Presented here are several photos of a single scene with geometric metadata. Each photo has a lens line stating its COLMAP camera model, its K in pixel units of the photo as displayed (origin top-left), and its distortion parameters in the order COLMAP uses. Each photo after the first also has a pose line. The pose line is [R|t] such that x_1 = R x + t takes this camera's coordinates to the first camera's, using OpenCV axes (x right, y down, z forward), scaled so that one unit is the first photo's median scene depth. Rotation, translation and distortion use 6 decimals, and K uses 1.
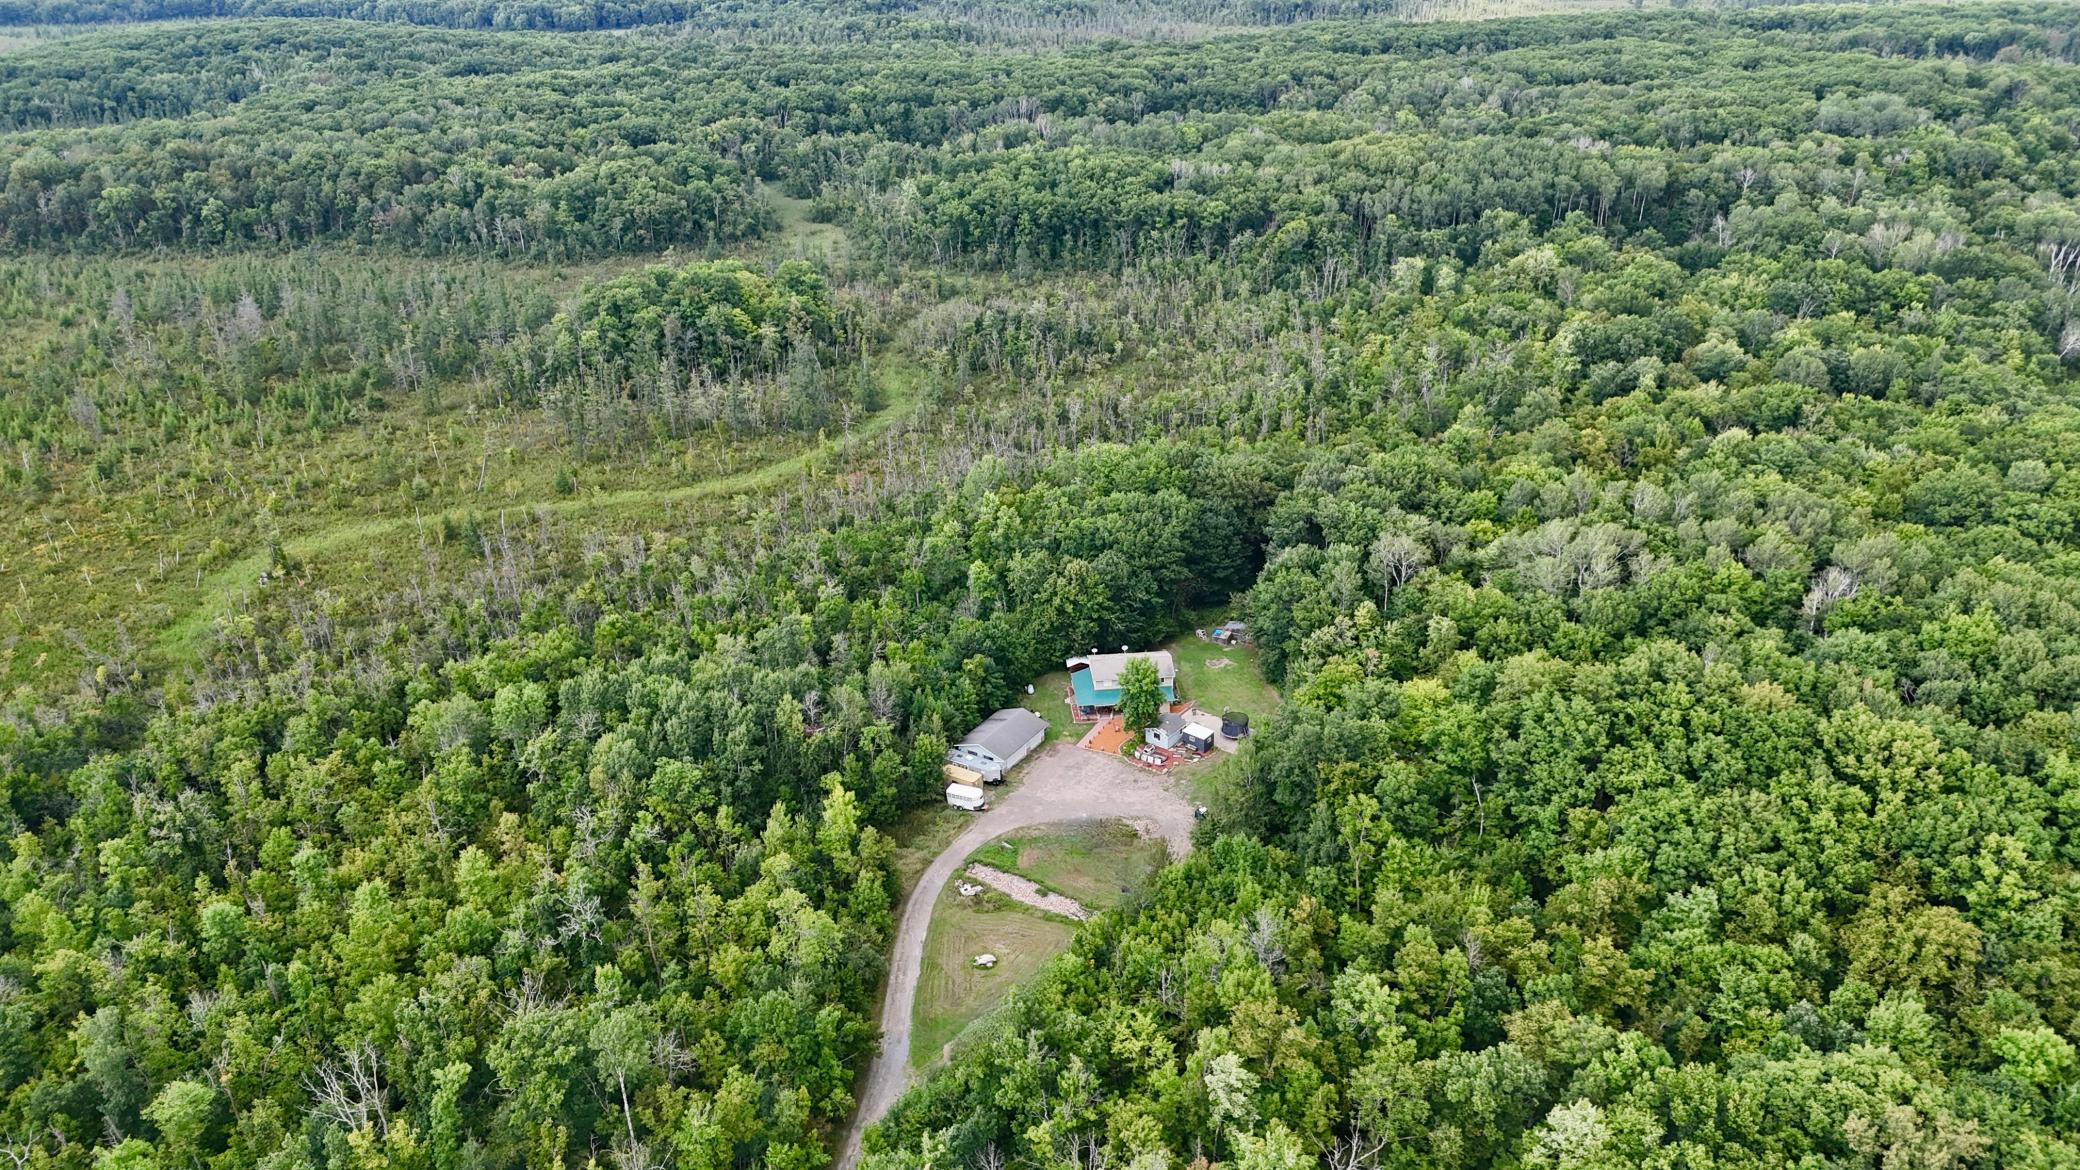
lens RADIAL K [[1515.3, 0, 1048.0], [0, 1515.3, 587.8], [0, 0, 1]] dist [0.075288, -0.079241]
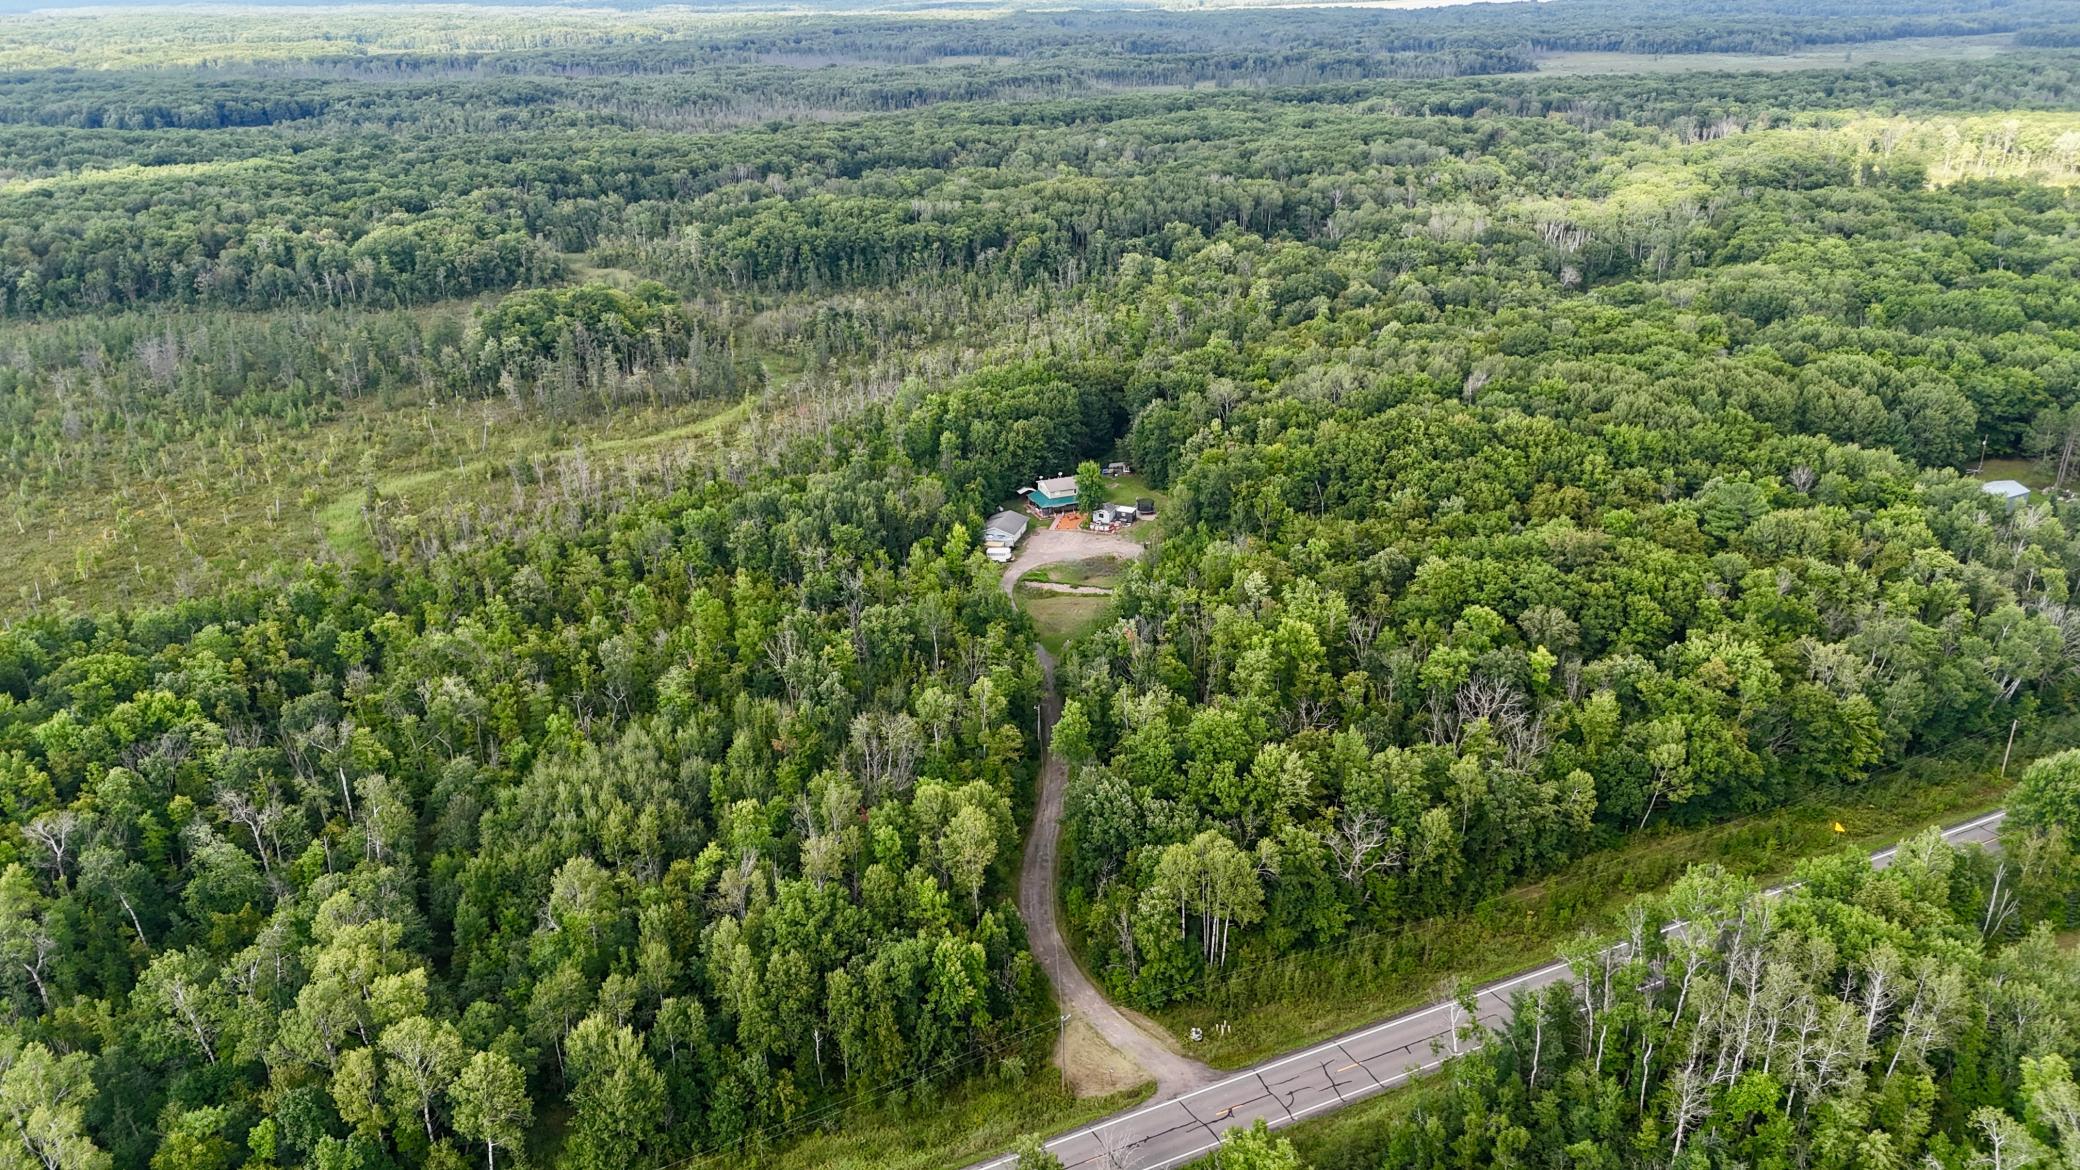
lens RADIAL K [[1501.6, 0, 1044.9], [0, 1501.6, 611.4], [0, 0, 1]] dist [0.141991, -0.347648]
pose [[0.961072, -0.107797, 0.254402, -0.238408], [0.118763, 0.992525, -0.028100, 0.143522], [-0.249471, 0.057219, 0.966690, -0.289661]]
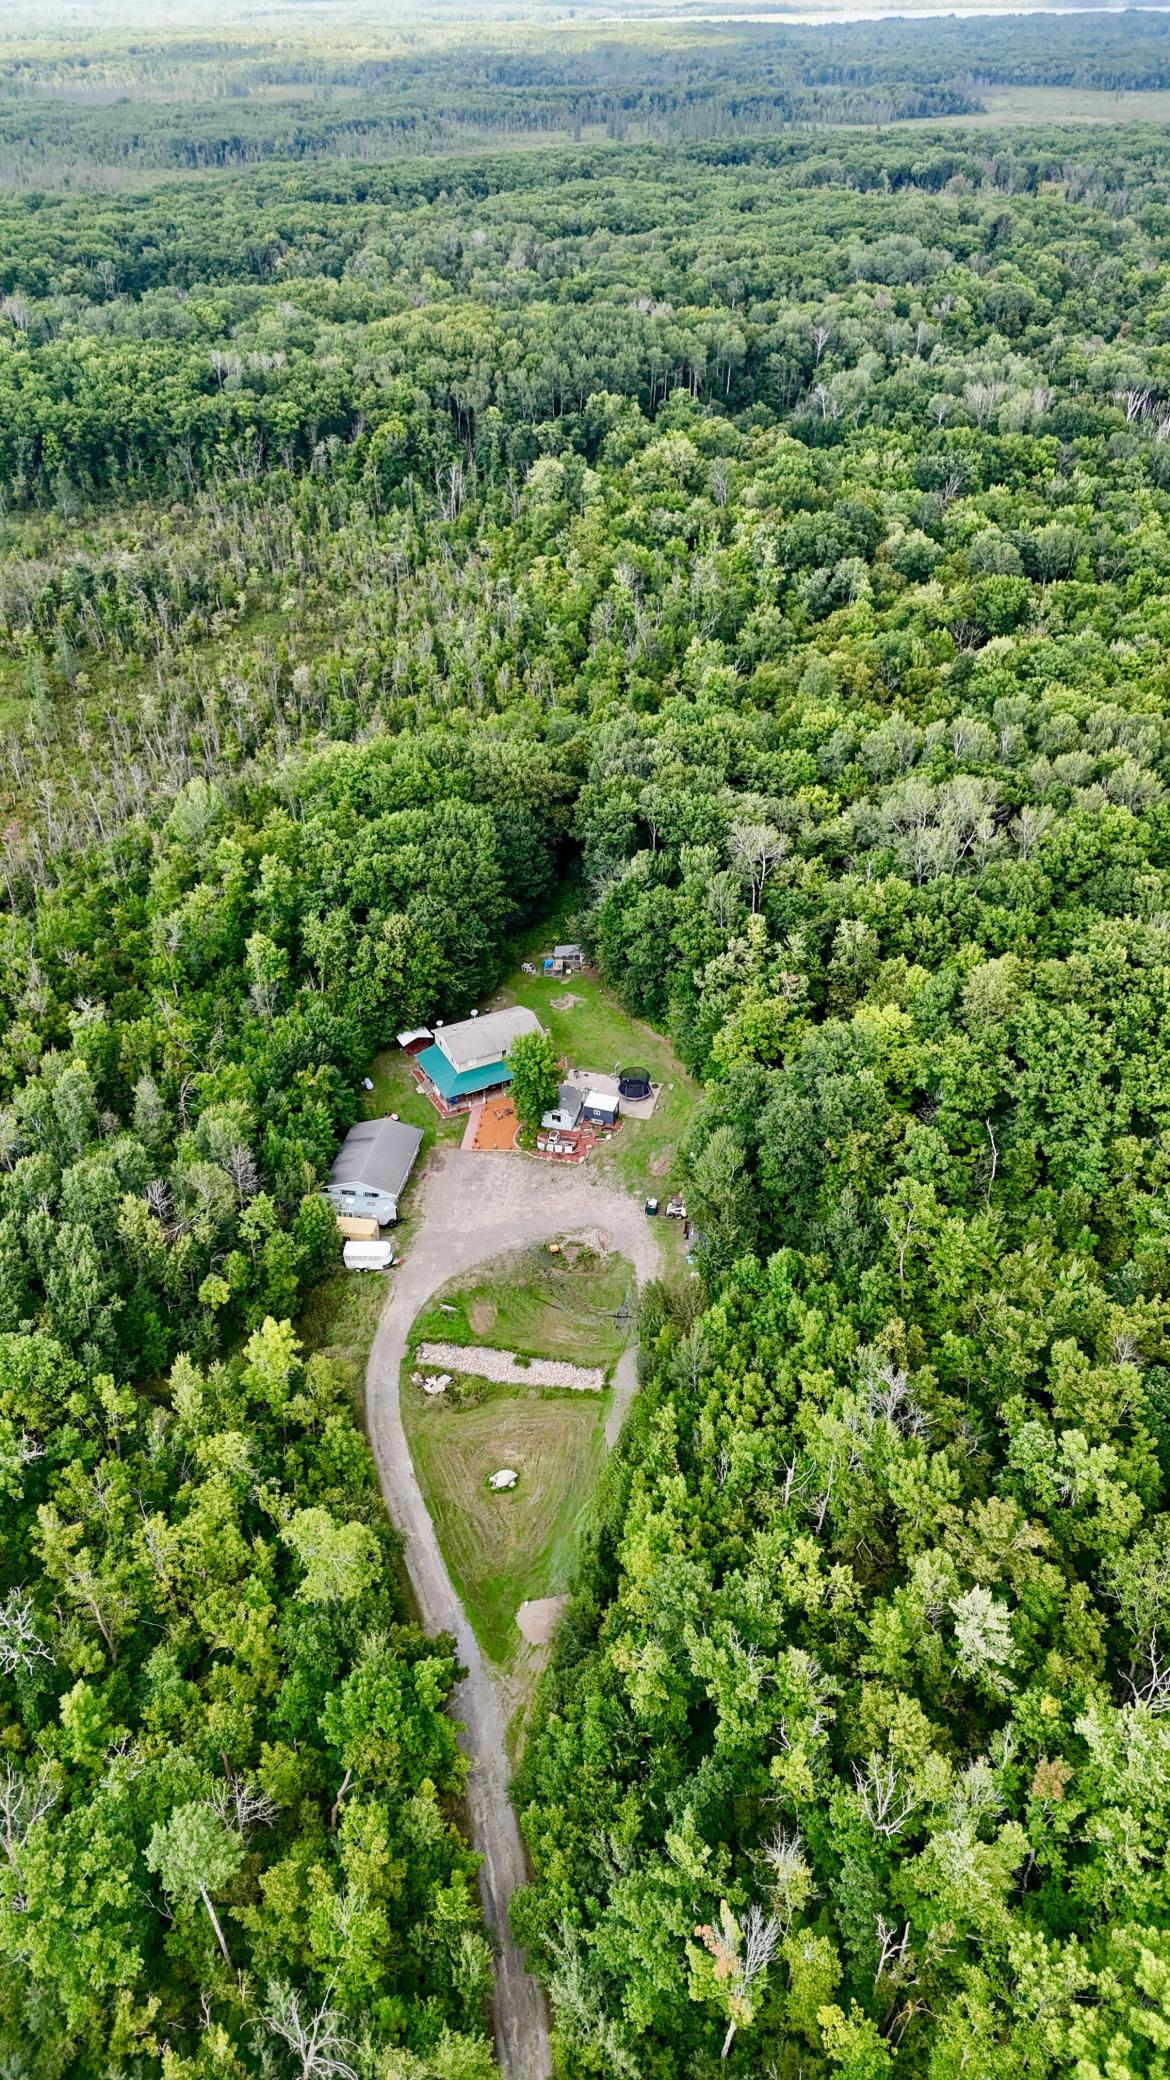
lens RADIAL K [[1520.4, 0, 582.2], [0, 1520.4, 1023.5], [0, 0, 1]] dist [0.075766, -0.079179]
pose [[0.927128, -0.203497, 0.314677, -0.104170], [0.151604, 0.971605, 0.181657, -0.063874], [-0.342708, -0.120713, 0.931654, 0.134577]]
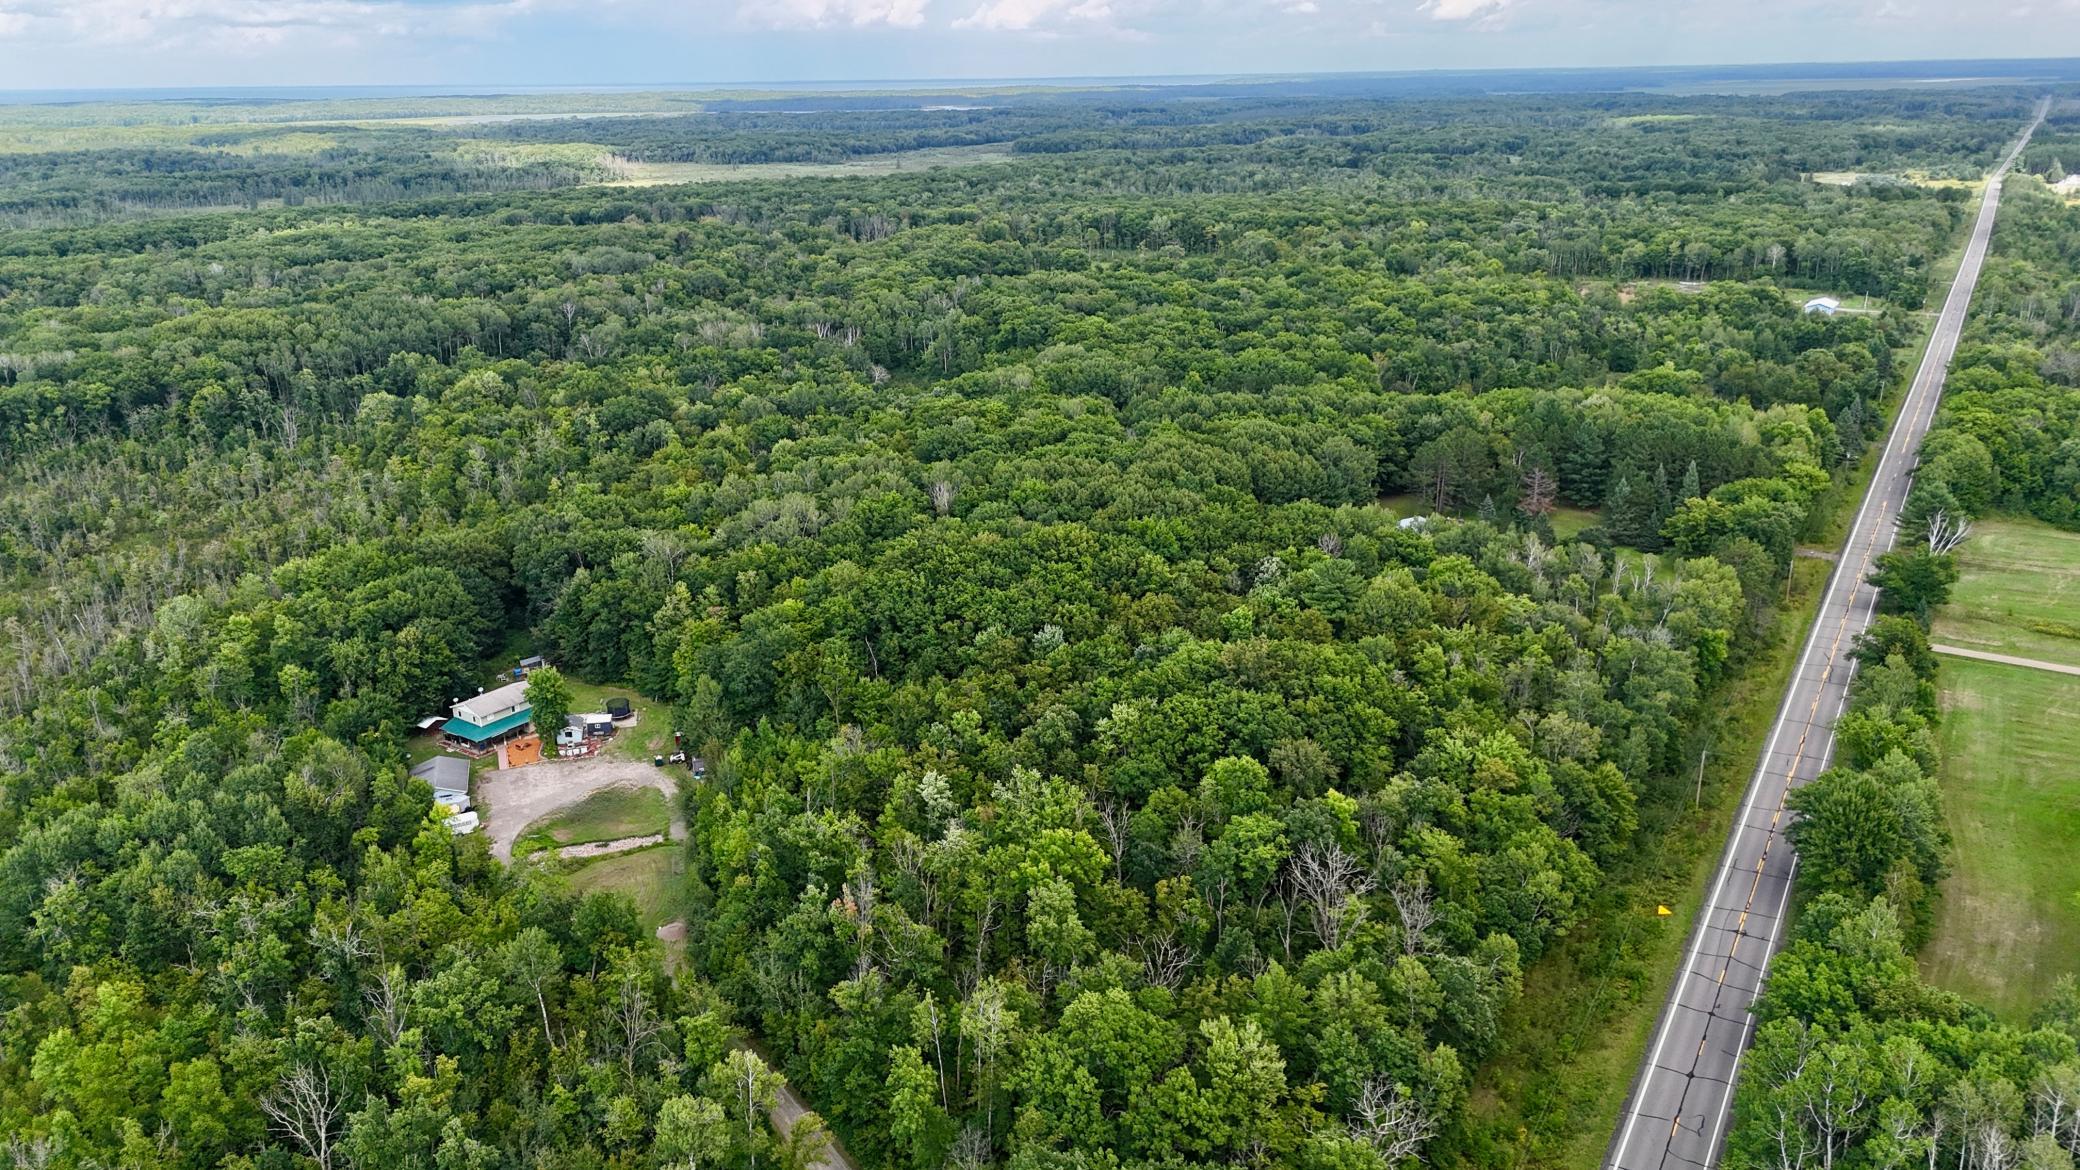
lens RADIAL K [[1520.4, 0, 1040.0], [0, 1520.4, 585.0], [0, 0, 1]] dist [0.075766, -0.079179]
pose [[0.645340, -0.234165, 0.727120, -0.319139], [0.326813, 0.944981, 0.014270, 0.056418], [-0.690456, 0.228424, 0.686362, -0.044537]]
